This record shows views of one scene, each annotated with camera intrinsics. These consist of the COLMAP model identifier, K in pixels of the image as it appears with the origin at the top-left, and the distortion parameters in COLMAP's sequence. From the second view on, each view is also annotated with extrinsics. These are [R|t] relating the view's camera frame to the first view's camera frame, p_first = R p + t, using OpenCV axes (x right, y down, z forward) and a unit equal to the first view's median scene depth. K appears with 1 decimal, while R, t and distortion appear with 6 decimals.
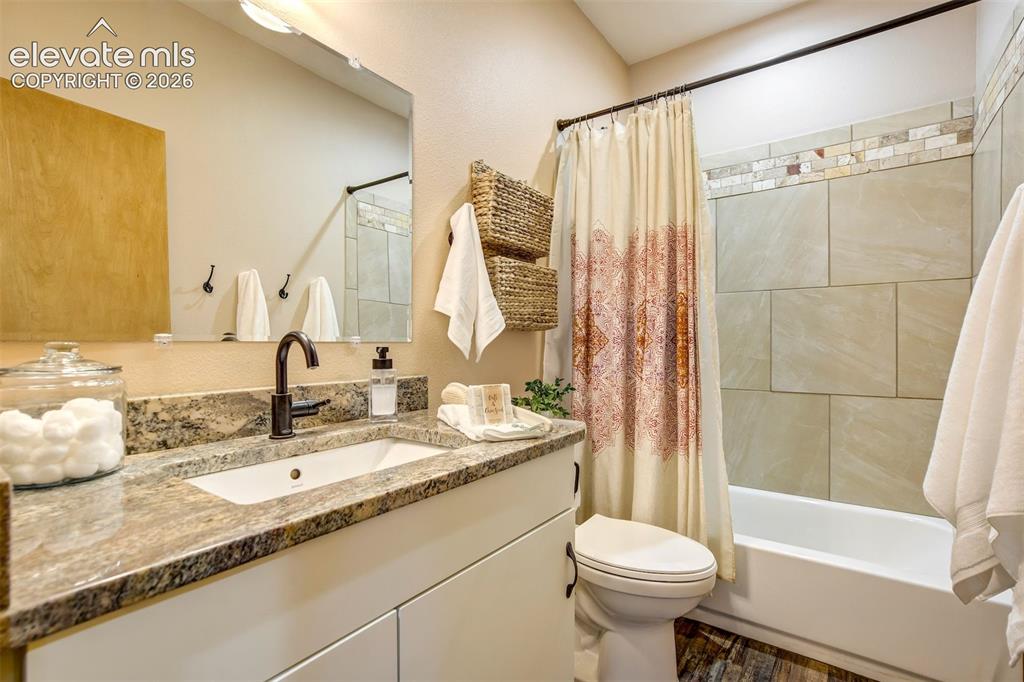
lens RADIAL K [[474.9, 0, 516.7], [0, 474.9, 340.4], [0, 0, 1]] dist [-0.043522, 0.025371]
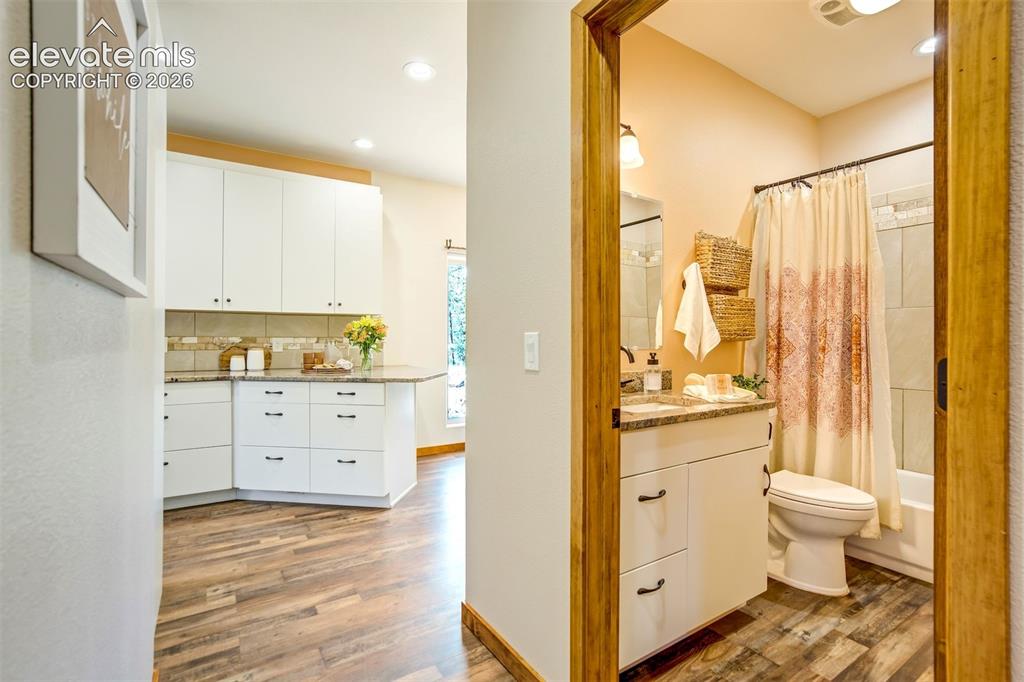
lens RADIAL K [[474.9, 0, 516.7], [0, 474.9, 340.4], [0, 0, 1]] dist [-0.043522, 0.025371]
pose [[0.934712, 0.004876, -0.355372, -0.085940], [-0.004656, 0.999988, 0.001476, -0.023033], [0.355375, 0.000275, 0.934724, -0.607952]]
